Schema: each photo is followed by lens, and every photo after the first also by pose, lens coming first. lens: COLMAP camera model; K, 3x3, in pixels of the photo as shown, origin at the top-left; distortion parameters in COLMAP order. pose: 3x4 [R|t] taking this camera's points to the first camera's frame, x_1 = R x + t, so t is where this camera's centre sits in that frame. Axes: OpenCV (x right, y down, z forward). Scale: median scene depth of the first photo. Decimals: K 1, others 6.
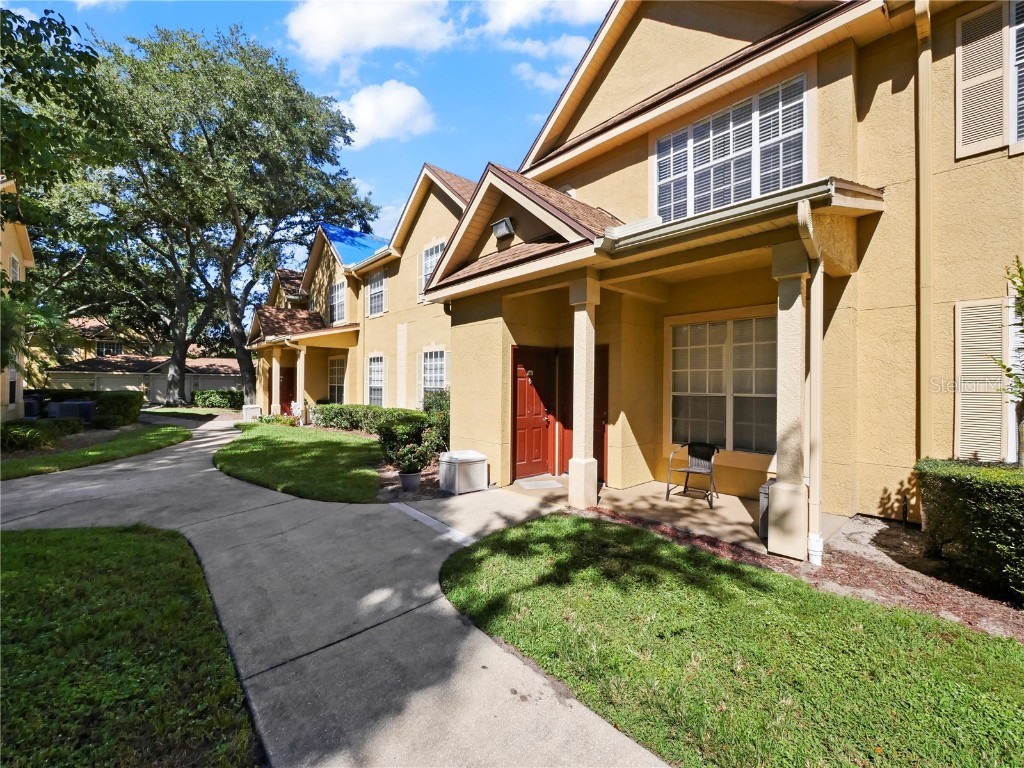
lens RADIAL K [[416.0, 0, 514.5], [0, 416.0, 381.2], [0, 0, 1]] dist [-0.002150, 0.000132]
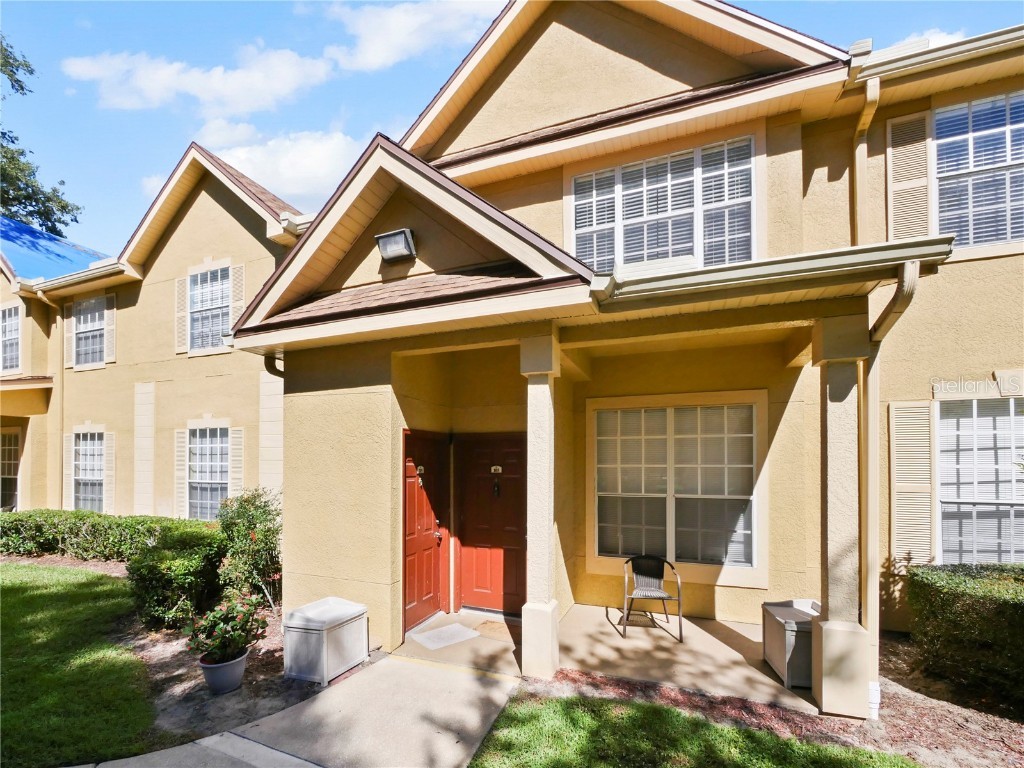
lens RADIAL K [[416.0, 0, 447.2], [0, 416.0, 452.3], [0, 0, 1]] dist [-0.002150, 0.000132]
pose [[0.901226, -0.001881, 0.433346, -0.236825], [0.003438, 0.999990, -0.002809, -0.050327], [-0.433337, 0.004022, 0.901223, 0.402555]]
